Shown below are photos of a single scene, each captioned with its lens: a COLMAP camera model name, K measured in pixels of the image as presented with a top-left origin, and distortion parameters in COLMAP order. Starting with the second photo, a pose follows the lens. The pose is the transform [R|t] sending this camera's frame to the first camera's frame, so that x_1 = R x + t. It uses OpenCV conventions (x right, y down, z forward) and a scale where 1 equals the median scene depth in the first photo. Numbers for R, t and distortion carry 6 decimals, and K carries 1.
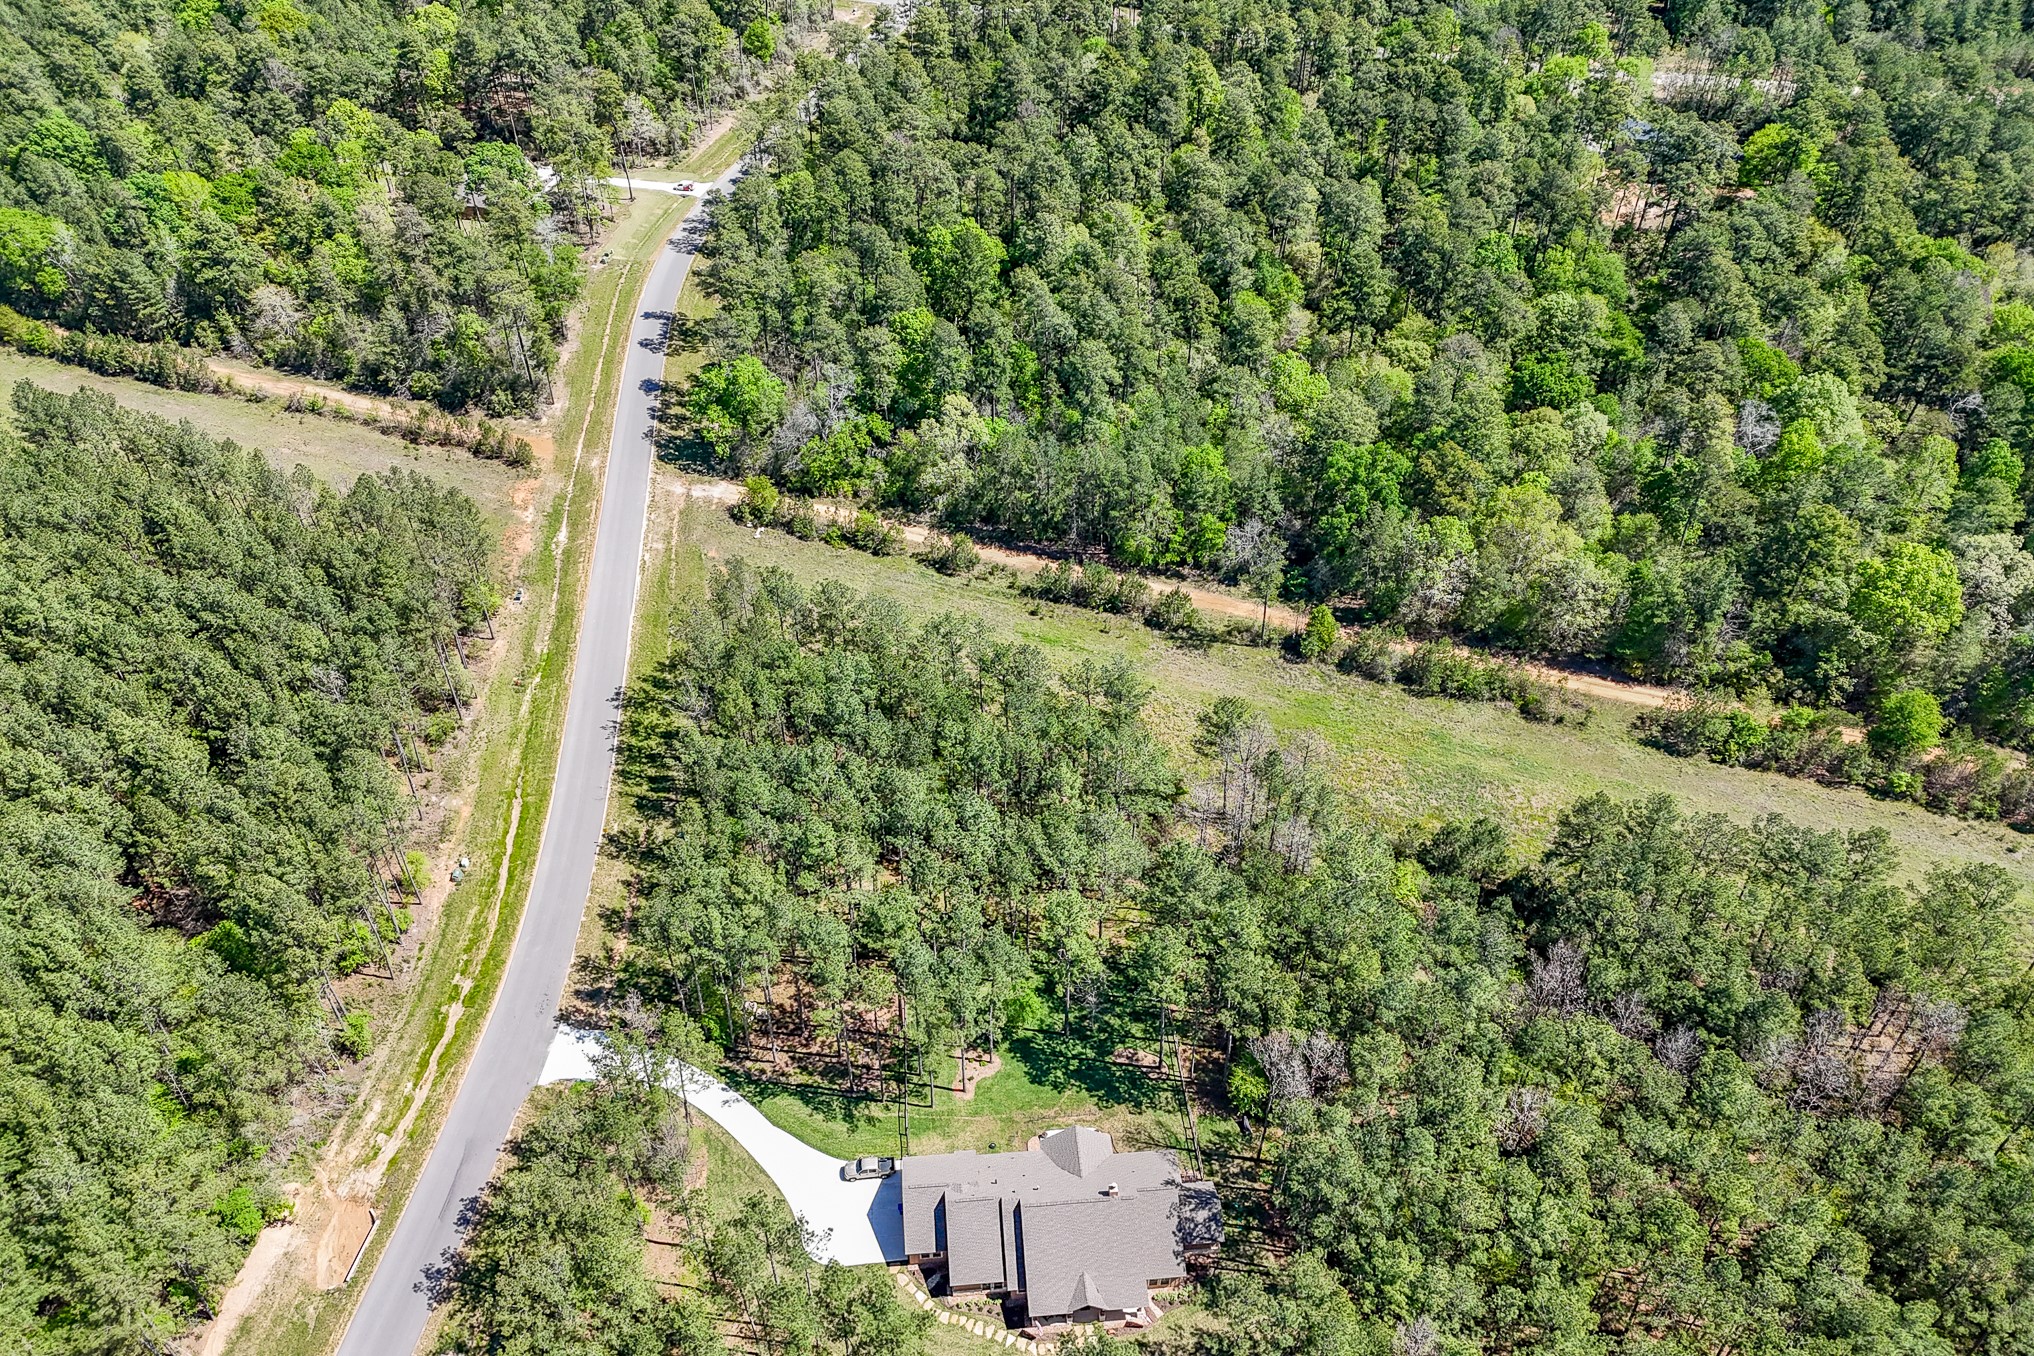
lens RADIAL K [[1478.8, 0, 1016.3], [0, 1478.8, 725.2], [0, 0, 1]] dist [0.078084, -0.072767]
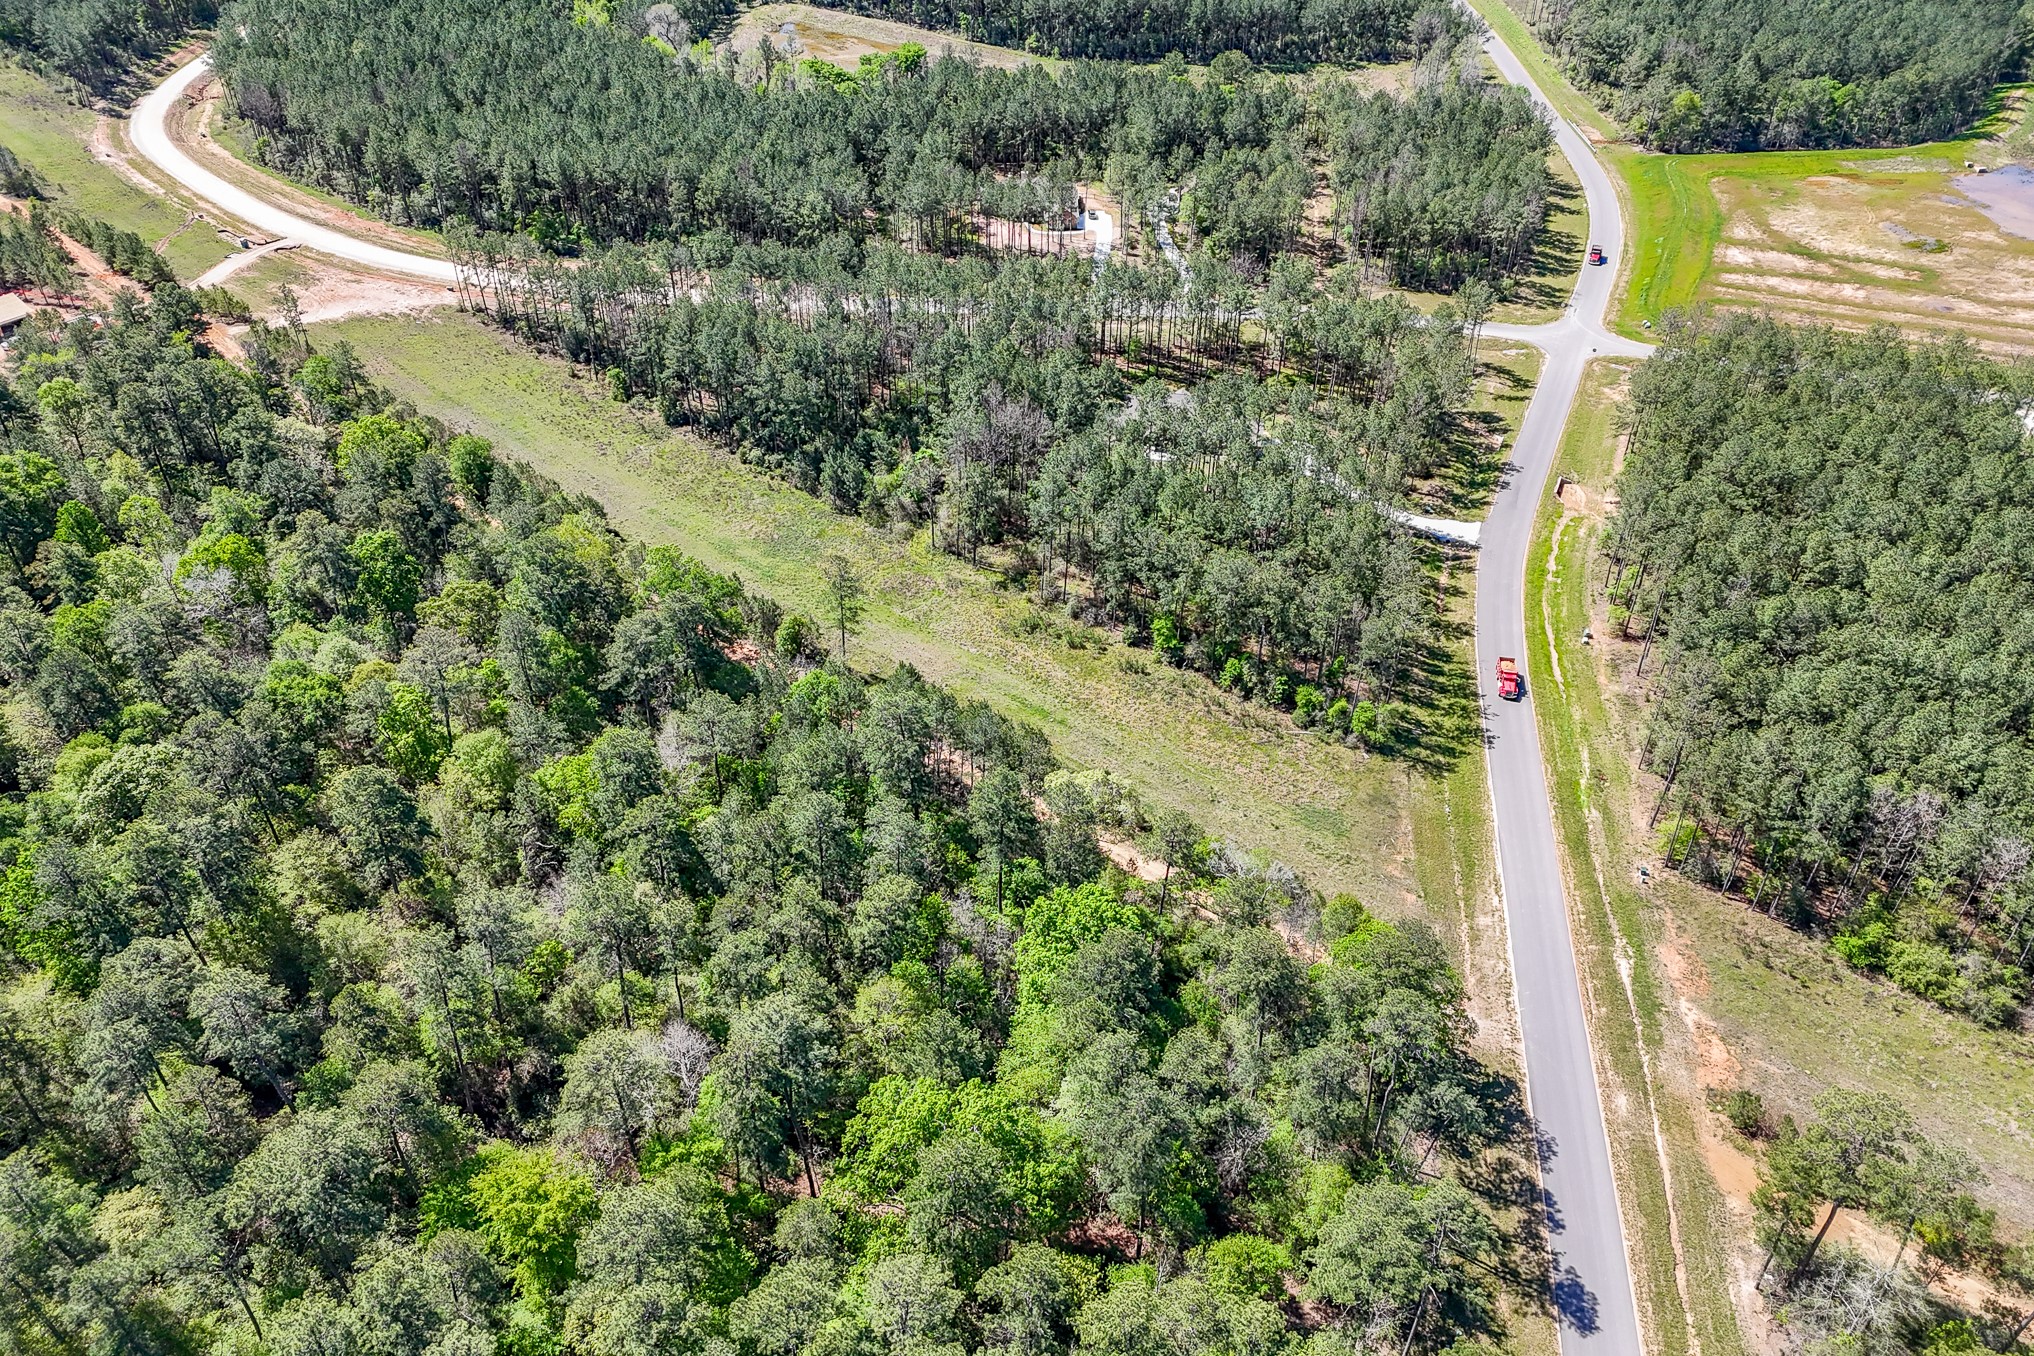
lens RADIAL K [[1478.8, 0, 1019.8], [0, 1478.8, 655.3], [0, 0, 1]] dist [0.078084, -0.072767]
pose [[-0.955845, -0.184163, 0.229009, -0.180497], [0.181057, 0.244756, 0.952530, -1.004806], [-0.231472, 0.951934, -0.200605, 1.184275]]
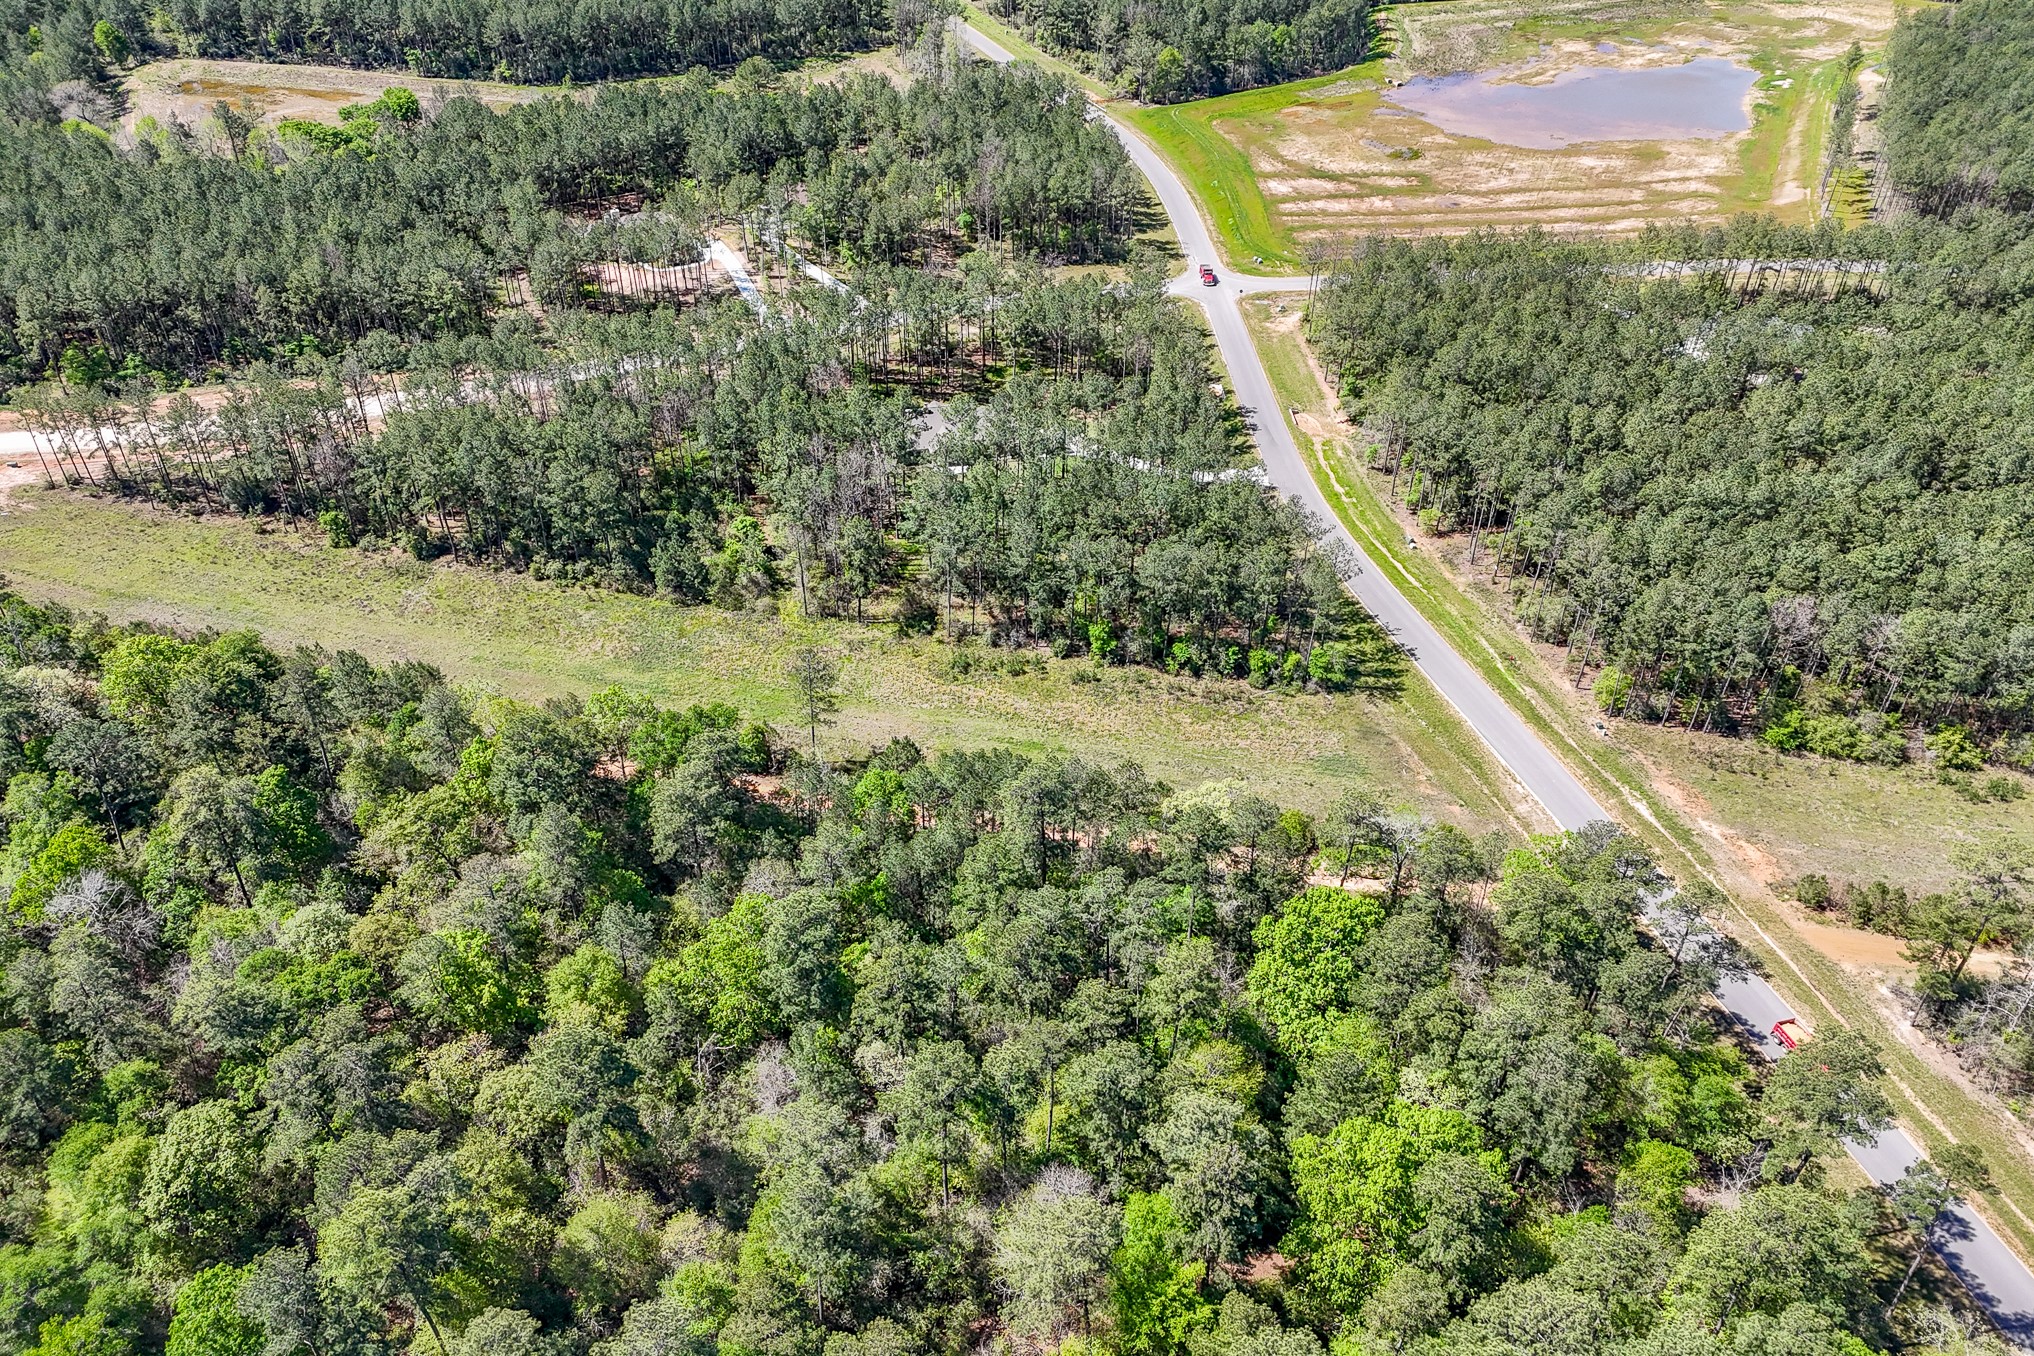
lens RADIAL K [[1478.8, 0, 1013.8], [0, 1478.8, 626.2], [0, 0, 1]] dist [0.078084, -0.072767]
pose [[-0.986148, 0.083661, -0.143222, 0.170205], [-0.119629, 0.239382, 0.963527, -1.014526], [0.114895, 0.967314, -0.226058, 1.162379]]
